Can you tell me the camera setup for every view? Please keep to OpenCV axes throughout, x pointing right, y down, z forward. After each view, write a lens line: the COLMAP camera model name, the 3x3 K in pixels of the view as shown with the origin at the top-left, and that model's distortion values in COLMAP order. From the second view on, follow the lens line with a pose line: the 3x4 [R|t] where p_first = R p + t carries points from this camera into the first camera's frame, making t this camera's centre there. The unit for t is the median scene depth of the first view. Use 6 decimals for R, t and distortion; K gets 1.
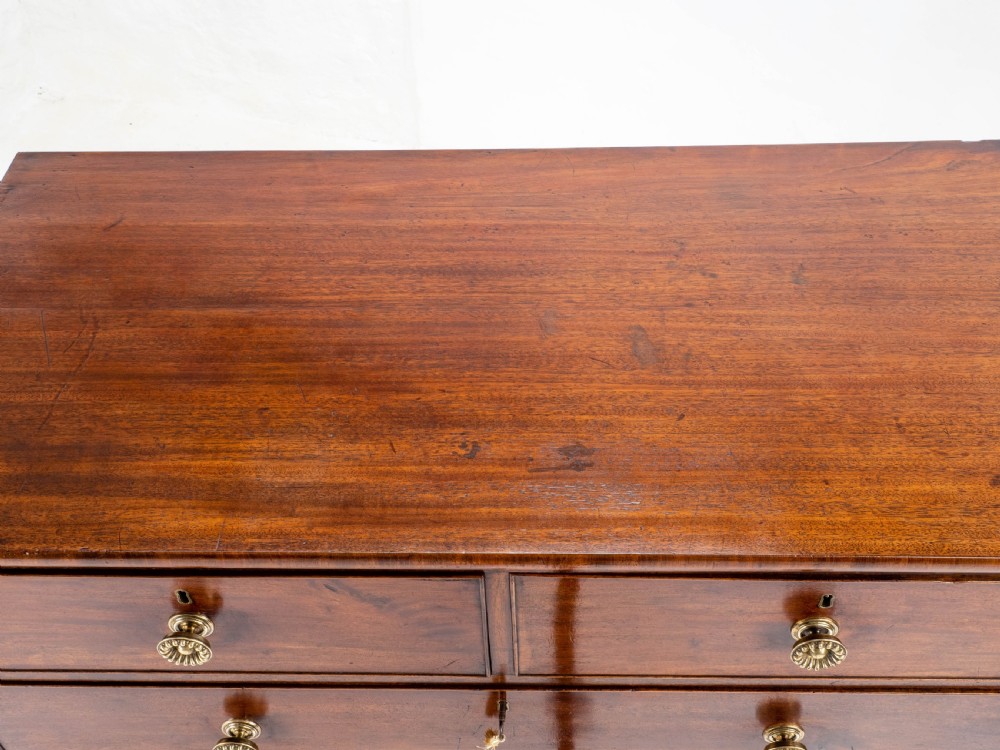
lens RADIAL K [[1066.8, 0, 509.4], [0, 1066.8, 330.3], [0, 0, 1]] dist [0.012611, 0.003605]
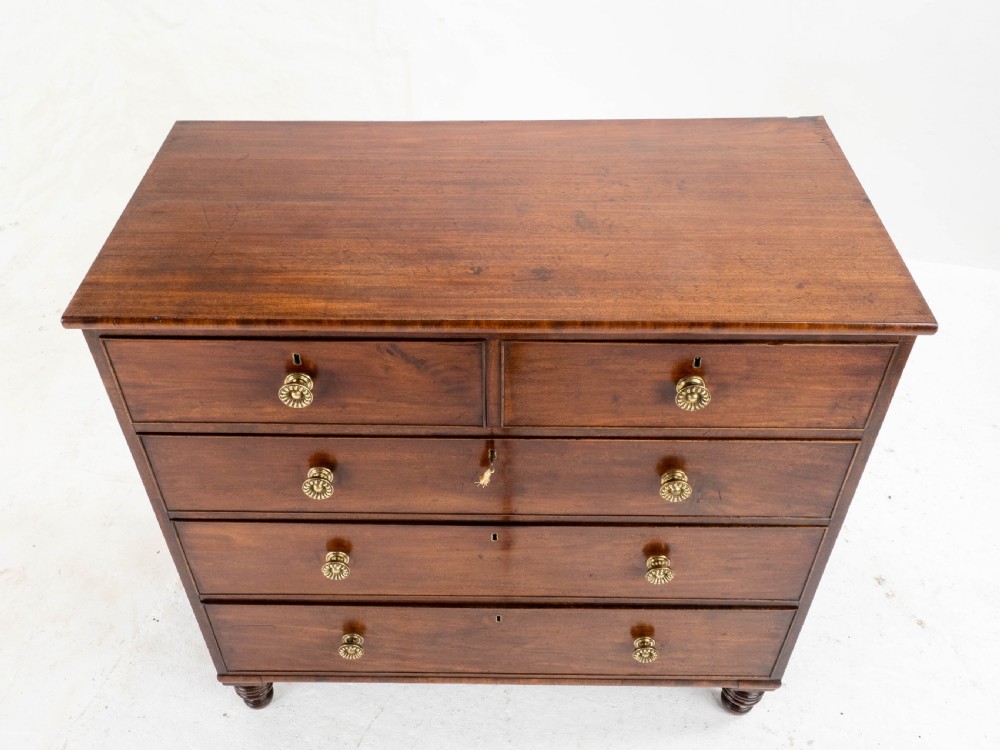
lens RADIAL K [[875.9, 0, 468.4], [0, 875.9, 328.5], [0, 0, 1]] dist [0.009368, 0.003350]
pose [[0.999952, 0.009630, 0.002031, -0.048118], [-0.009426, 0.996421, -0.084006, 0.296143], [-0.002833, 0.083983, 0.996463, -0.298939]]
